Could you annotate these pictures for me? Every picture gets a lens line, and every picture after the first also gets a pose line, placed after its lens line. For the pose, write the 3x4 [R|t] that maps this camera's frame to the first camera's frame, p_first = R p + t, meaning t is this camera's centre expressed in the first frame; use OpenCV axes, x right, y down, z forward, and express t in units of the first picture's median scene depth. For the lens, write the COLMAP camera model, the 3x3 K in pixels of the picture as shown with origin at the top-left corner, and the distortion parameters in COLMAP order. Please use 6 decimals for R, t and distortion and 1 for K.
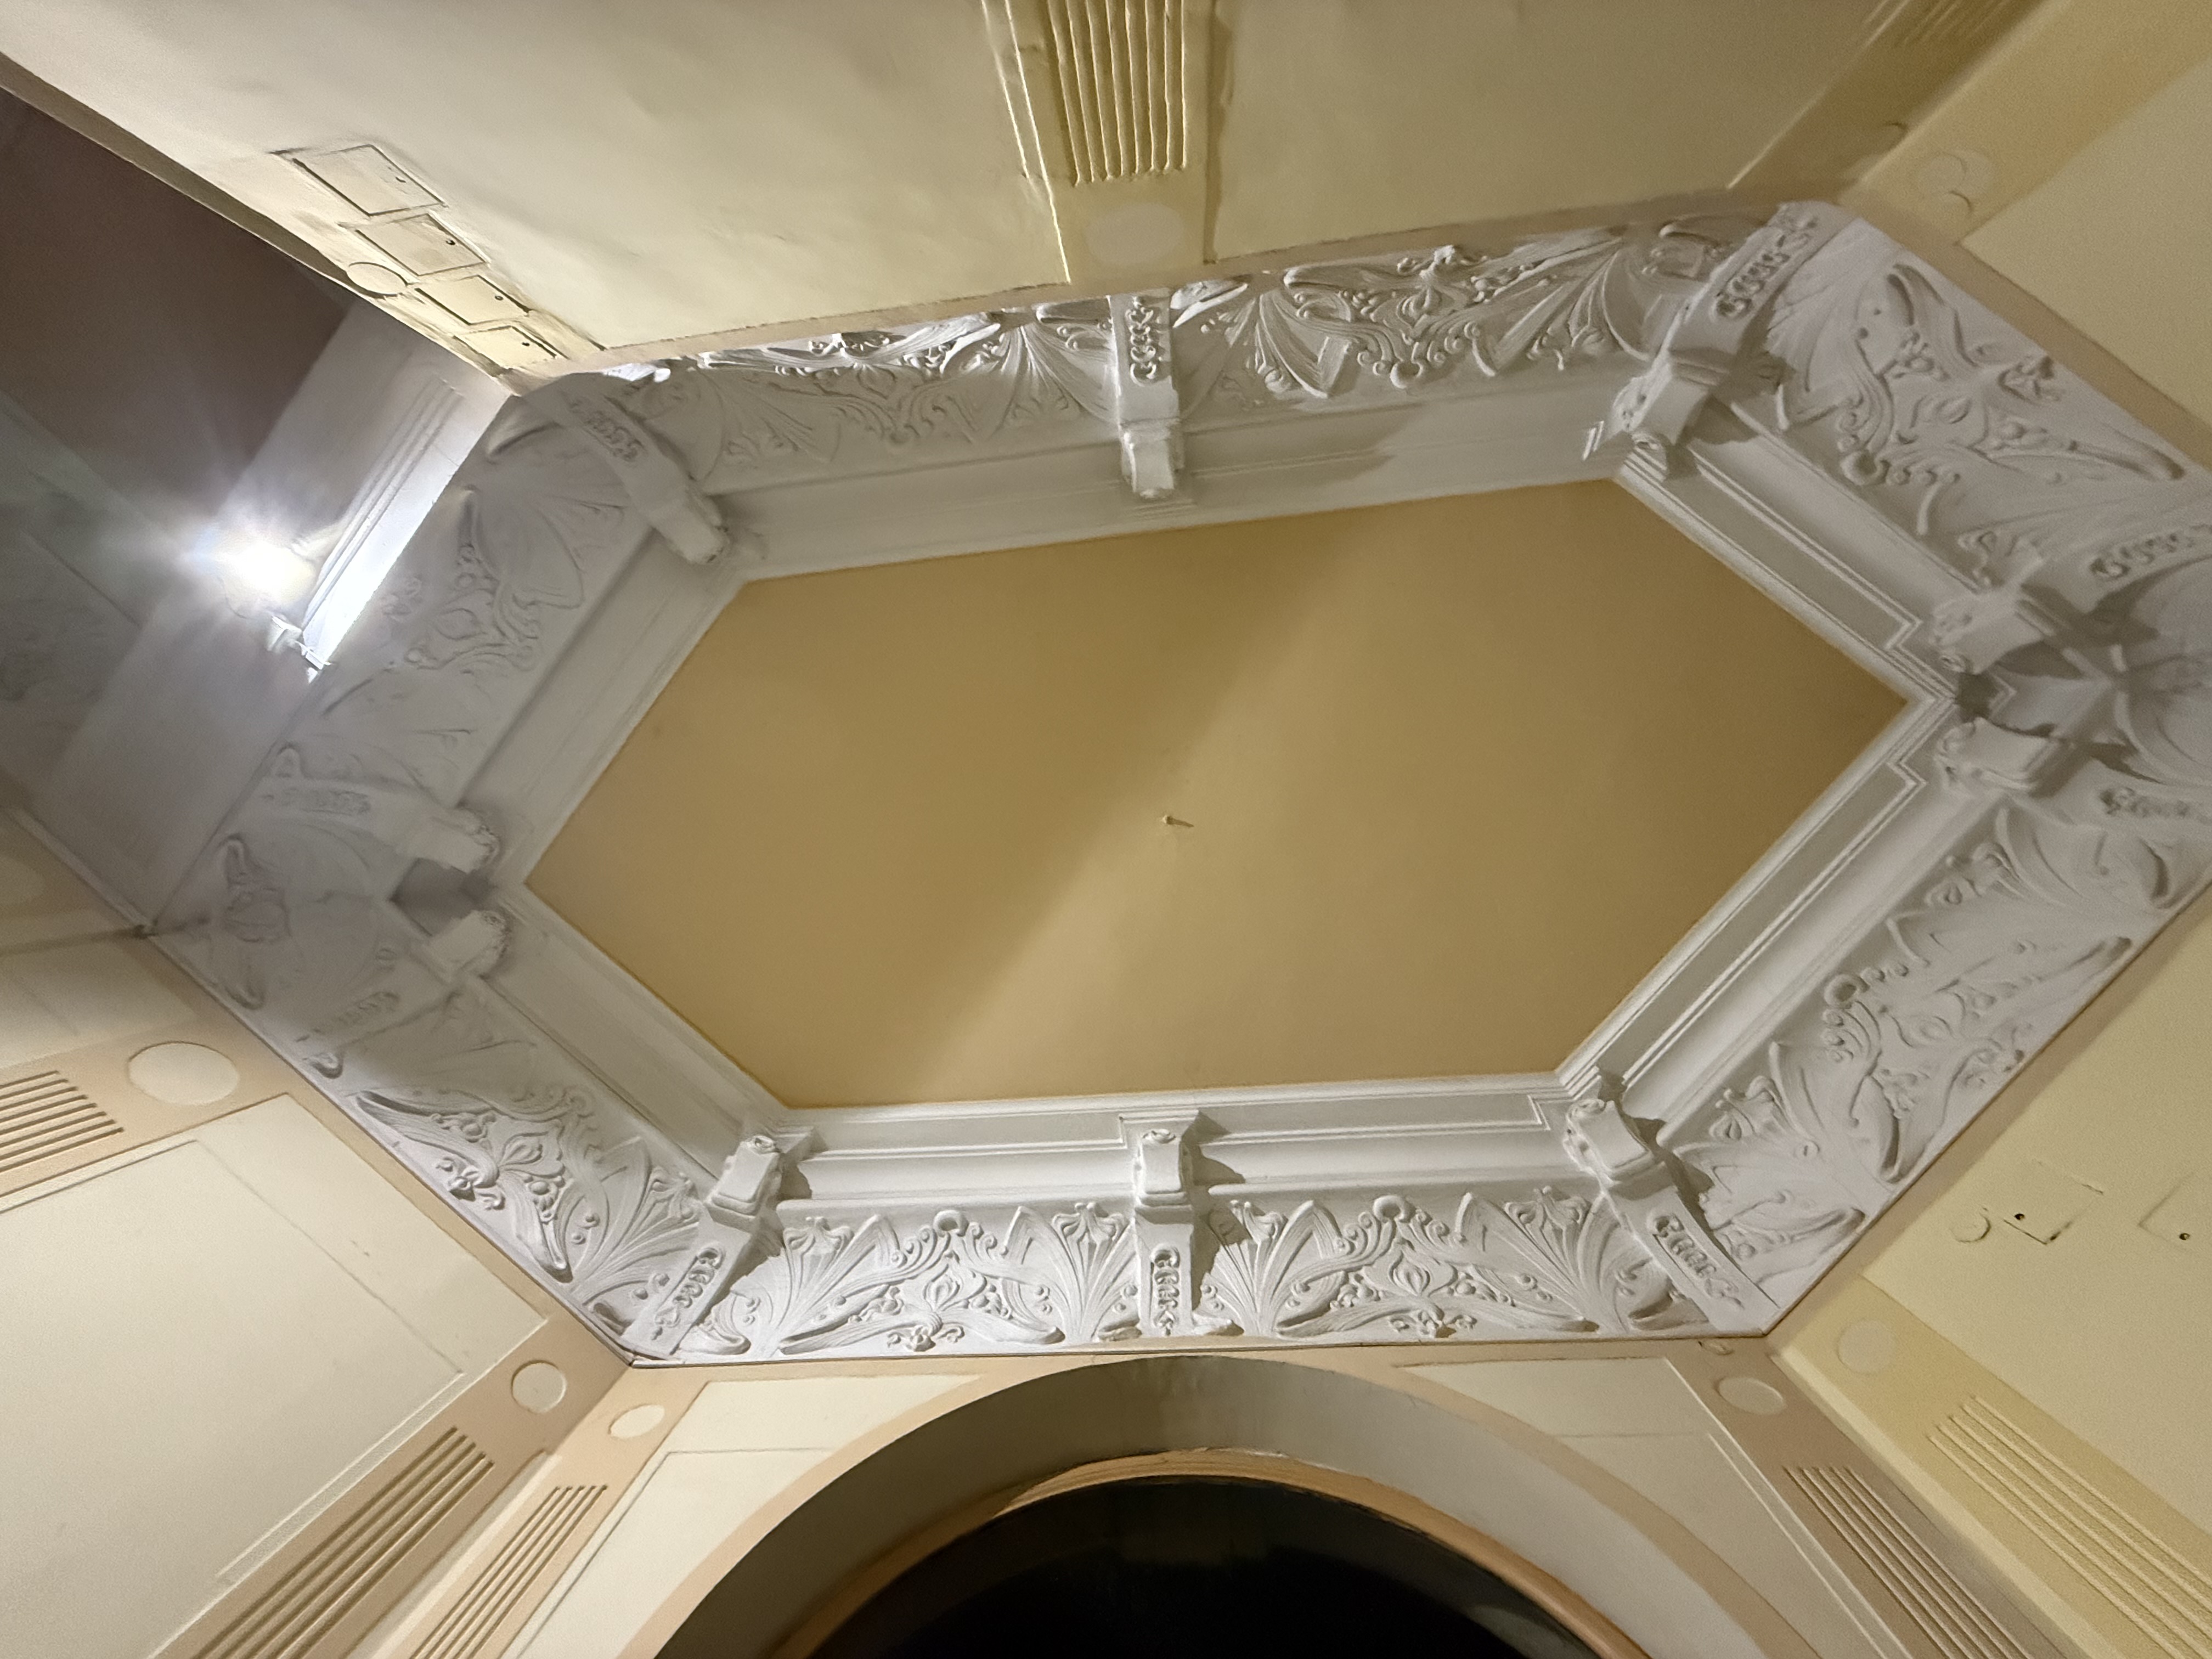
lens RADIAL K [[883.6, 0, 1098.1], [0, 883.6, 822.8], [0, 0, 1]] dist [0.001432, 0.000521]
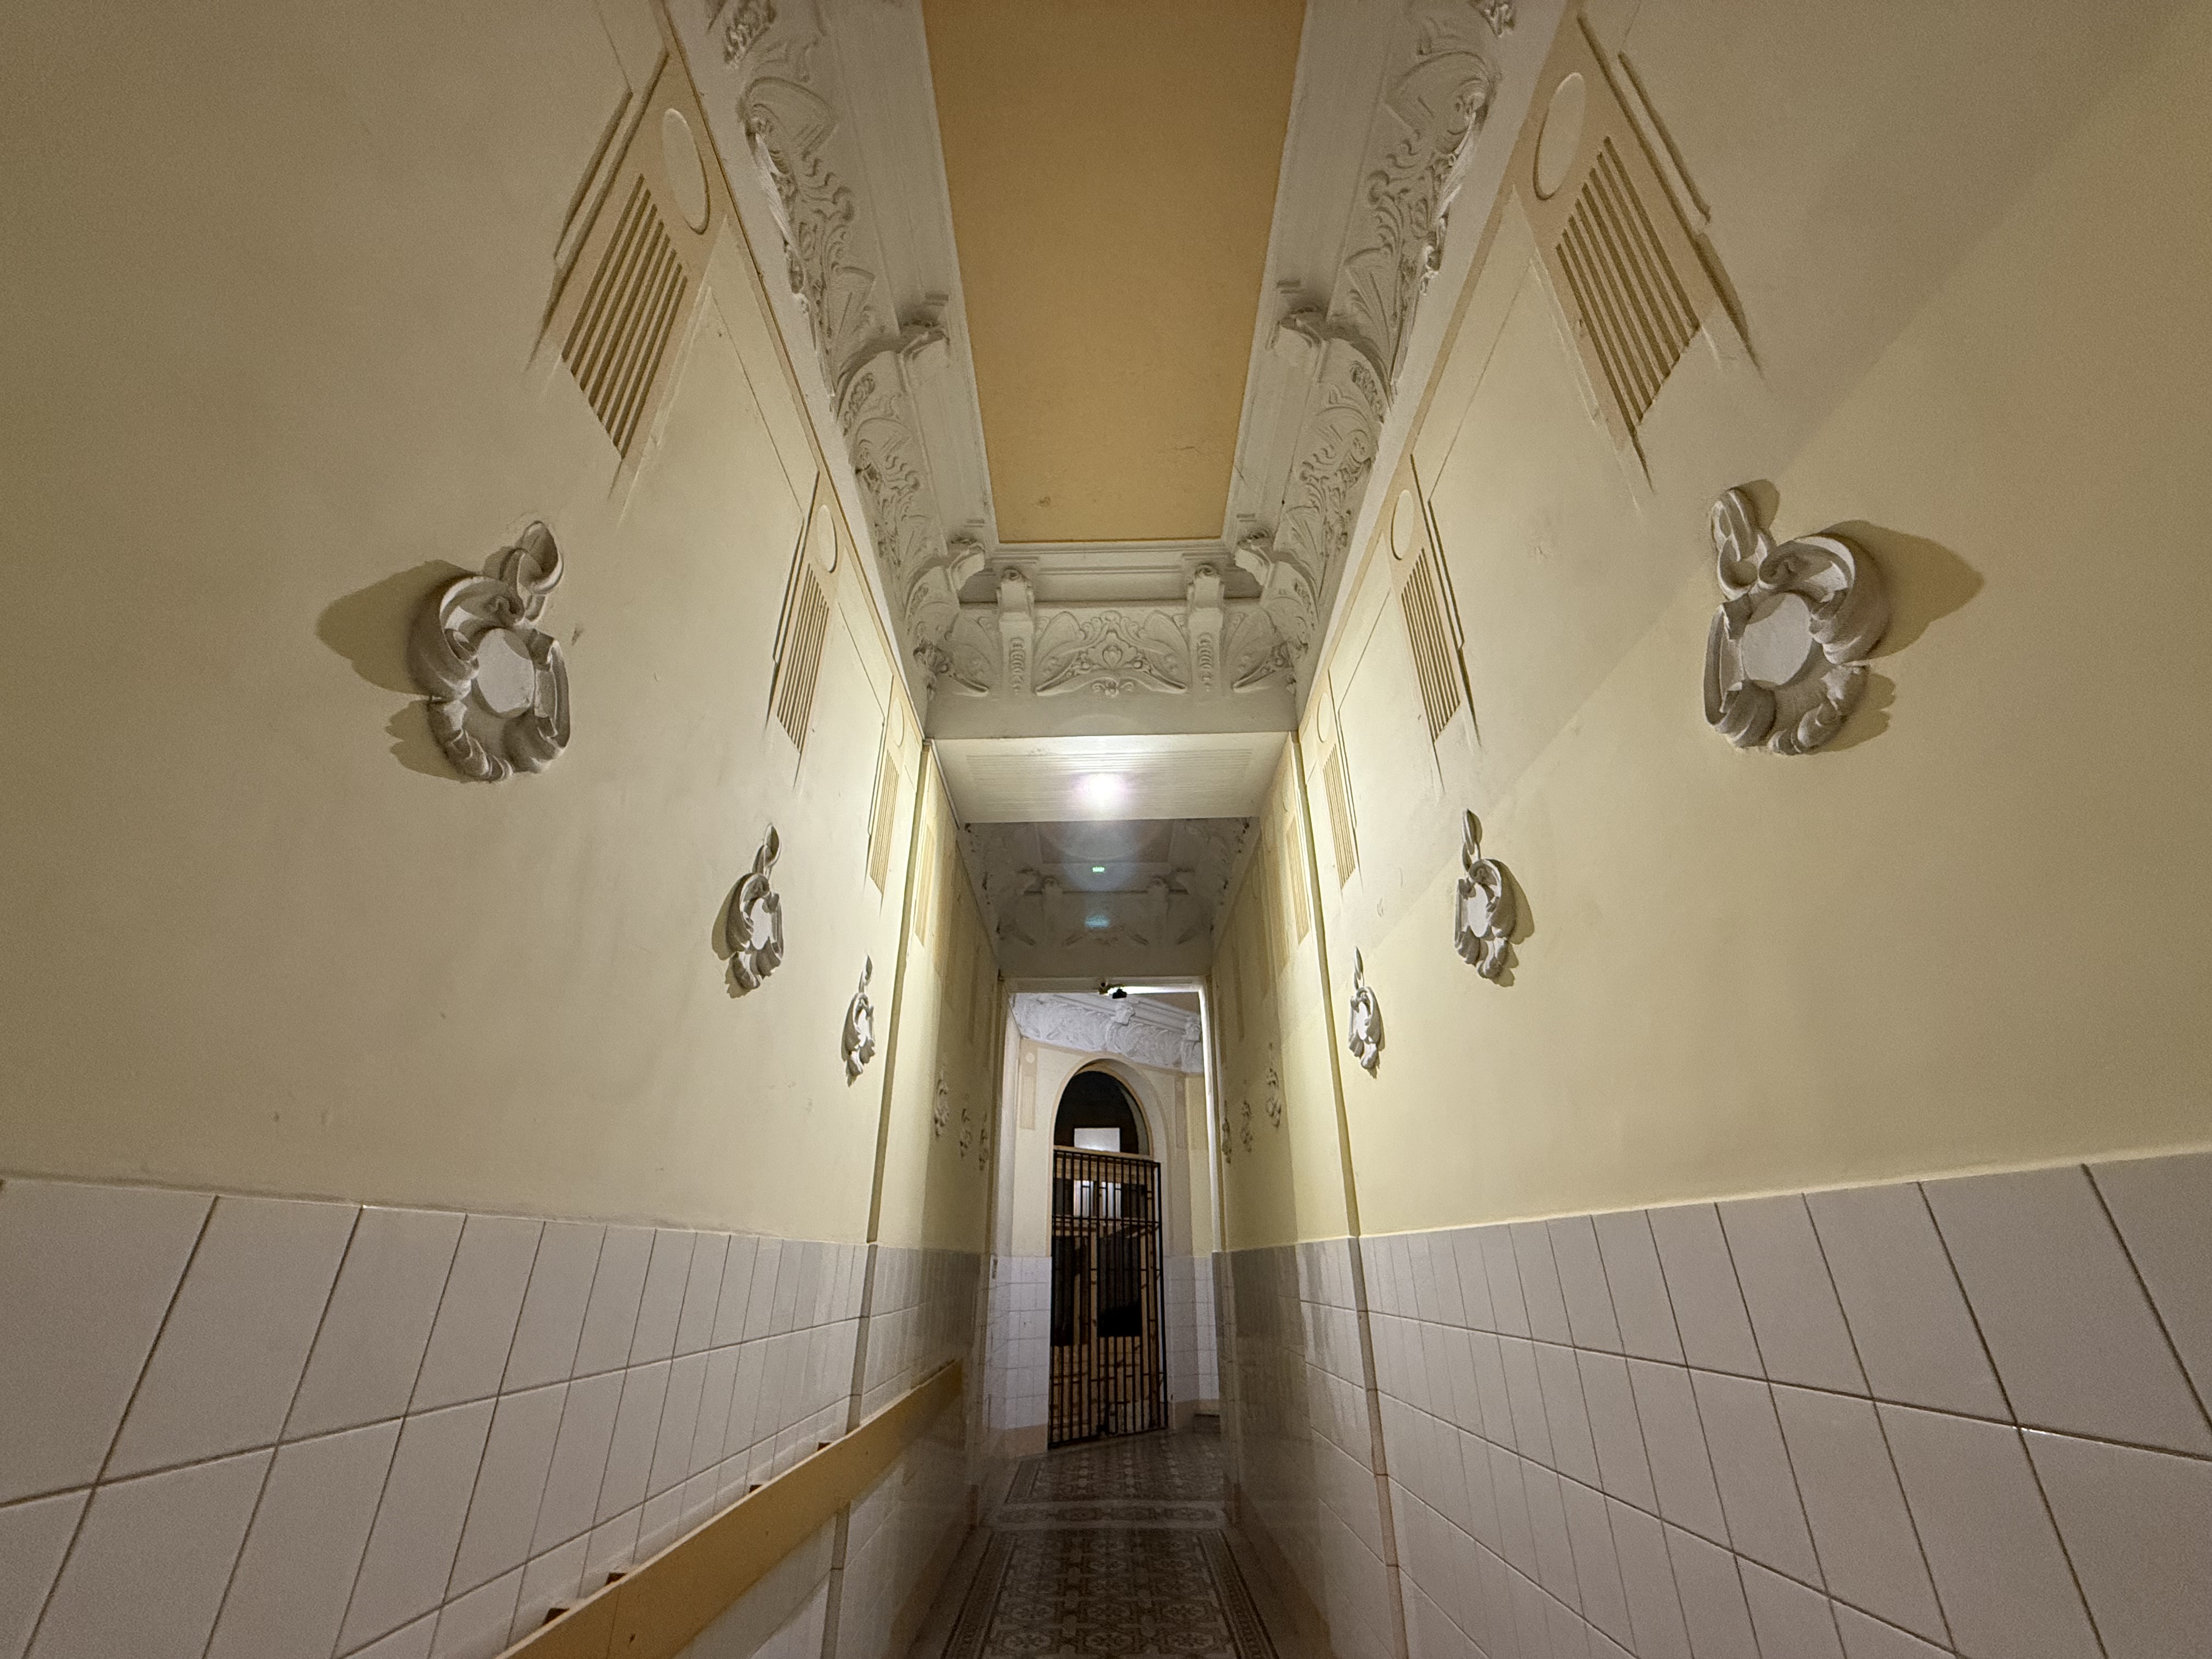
lens RADIAL K [[883.6, 0, 1098.1], [0, 883.6, 822.8], [0, 0, 1]] dist [0.001432, 0.000521]
pose [[0.639055, 0.263097, 0.722765, -3.578943], [-0.763239, 0.333290, 0.553519, -2.312254], [-0.095261, -0.905372, 0.413796, 0.161731]]
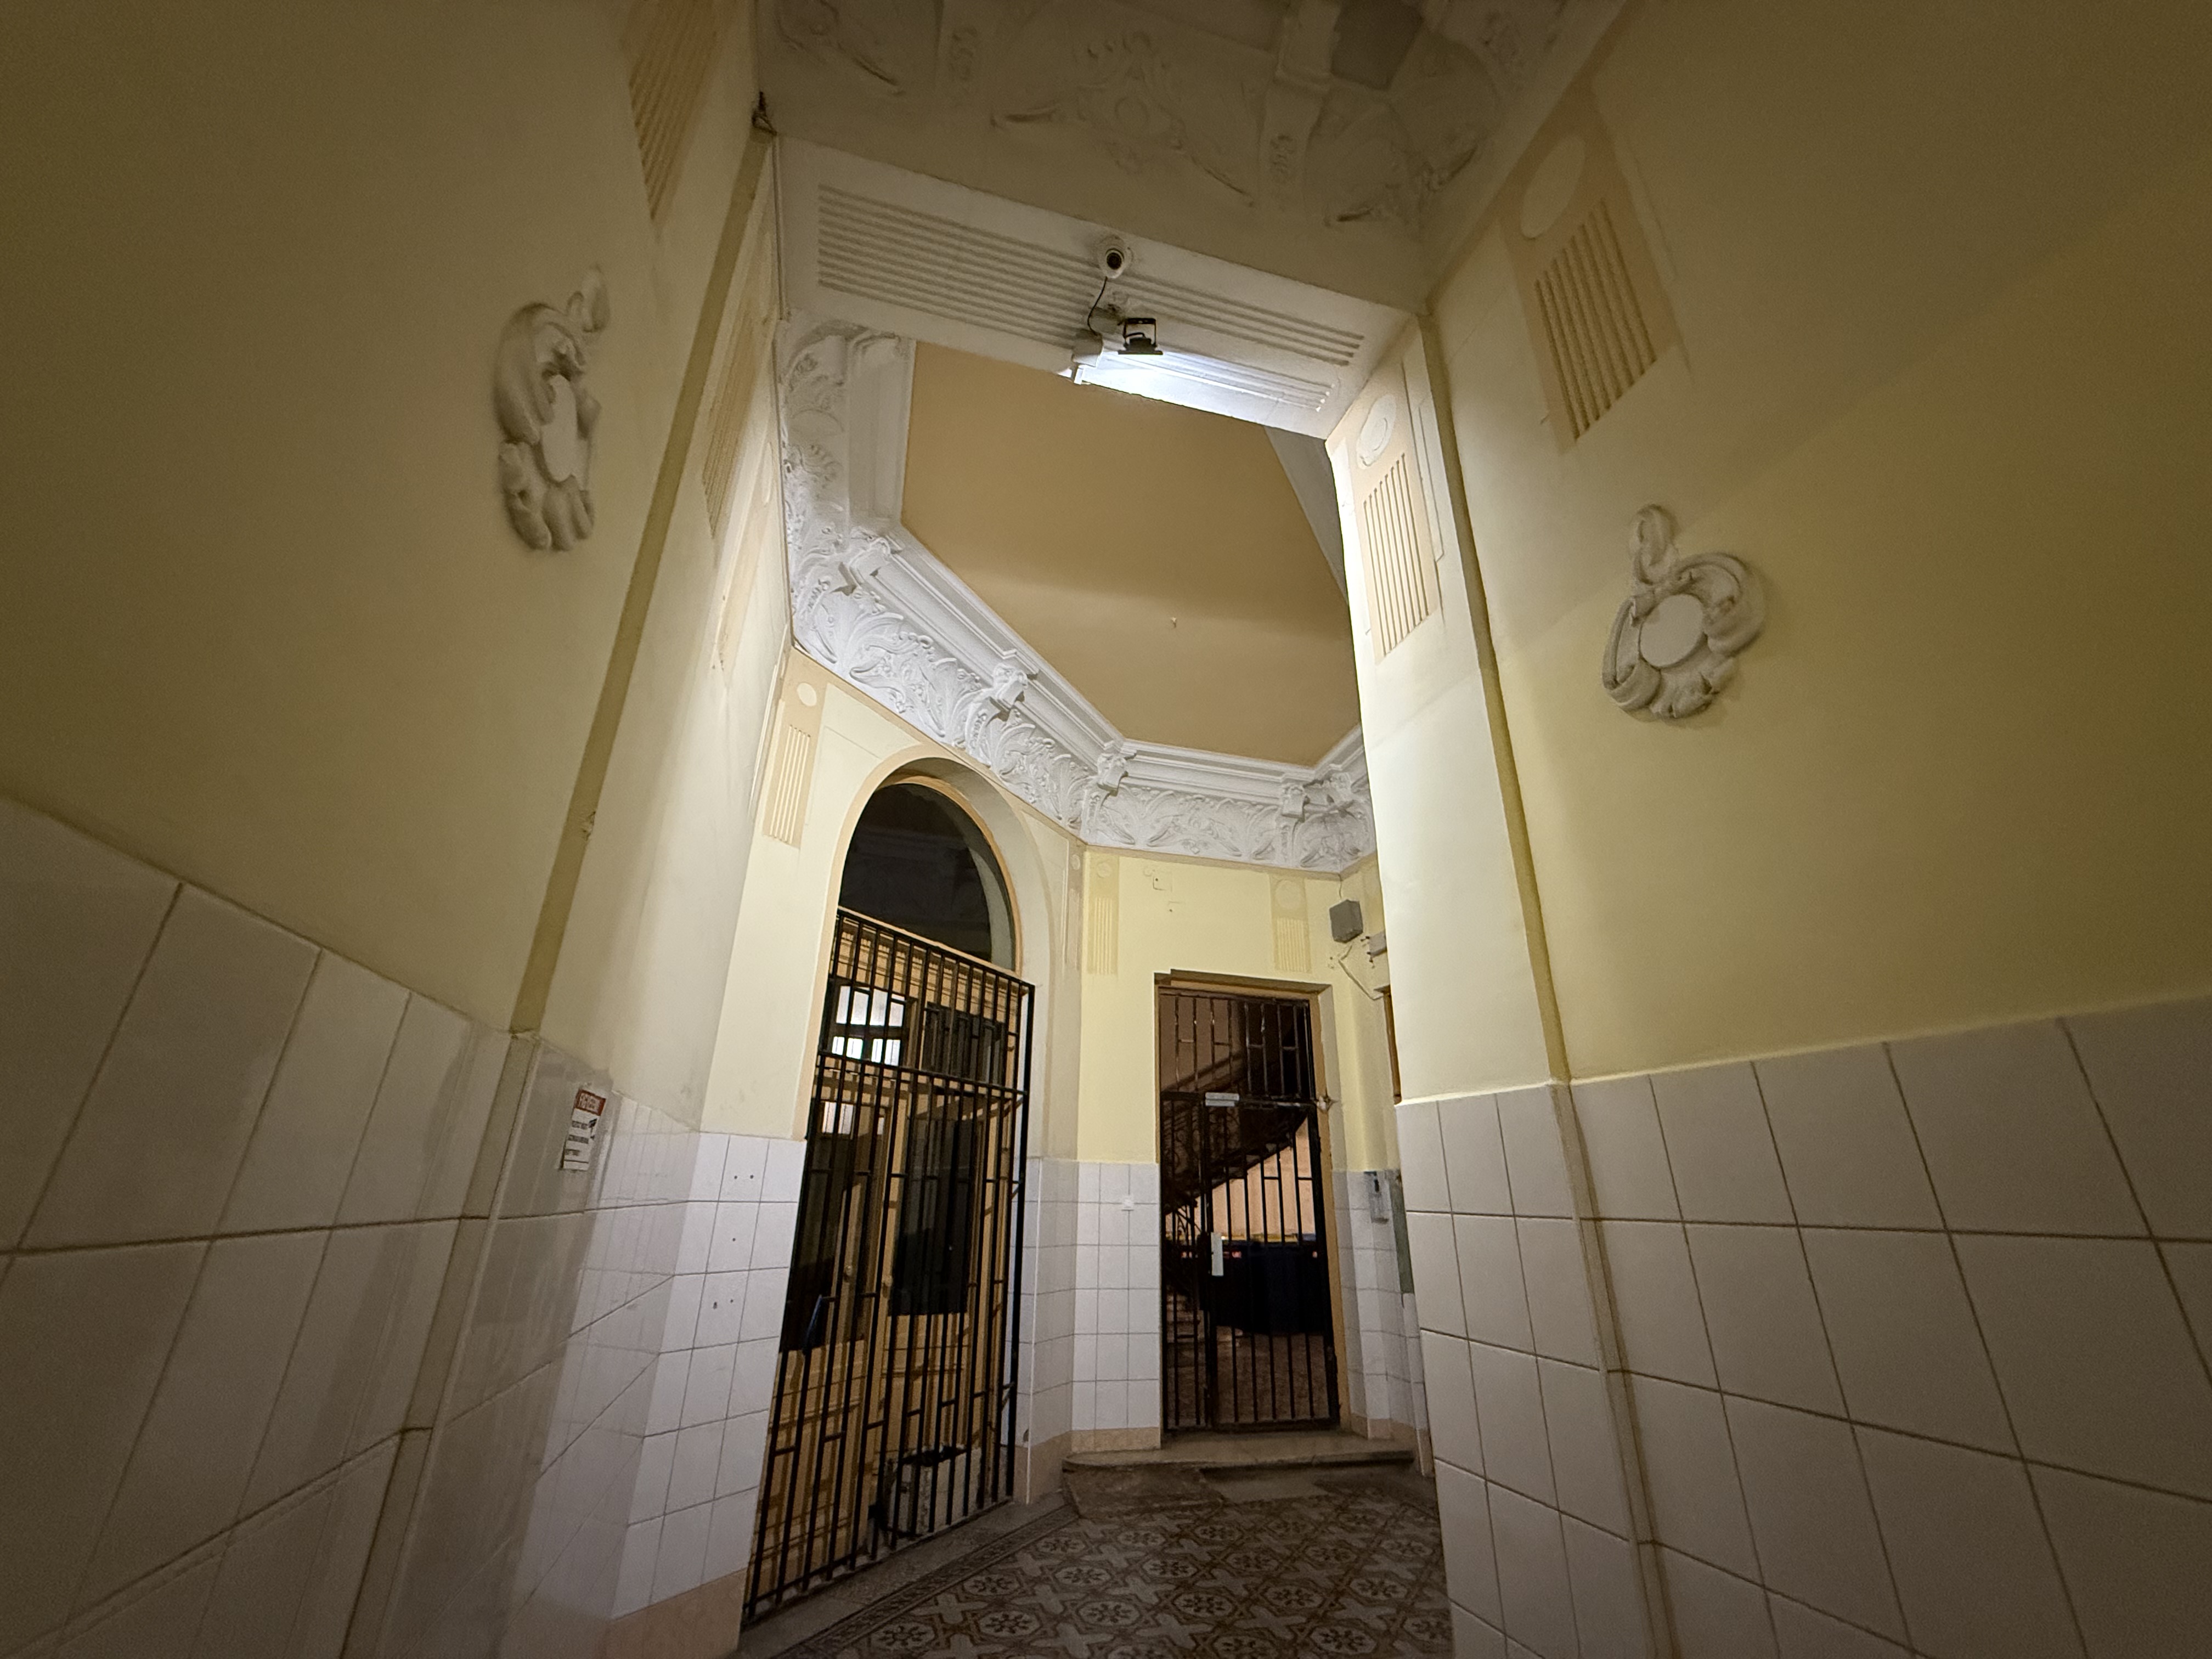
lens RADIAL K [[883.6, 0, 1098.1], [0, 883.6, 822.8], [0, 0, 1]] dist [0.001432, 0.000521]
pose [[0.400328, 0.279890, 0.872582, -1.723112], [-0.913922, 0.191522, 0.357861, -0.510317], [-0.066957, -0.940734, 0.332470, 0.036748]]
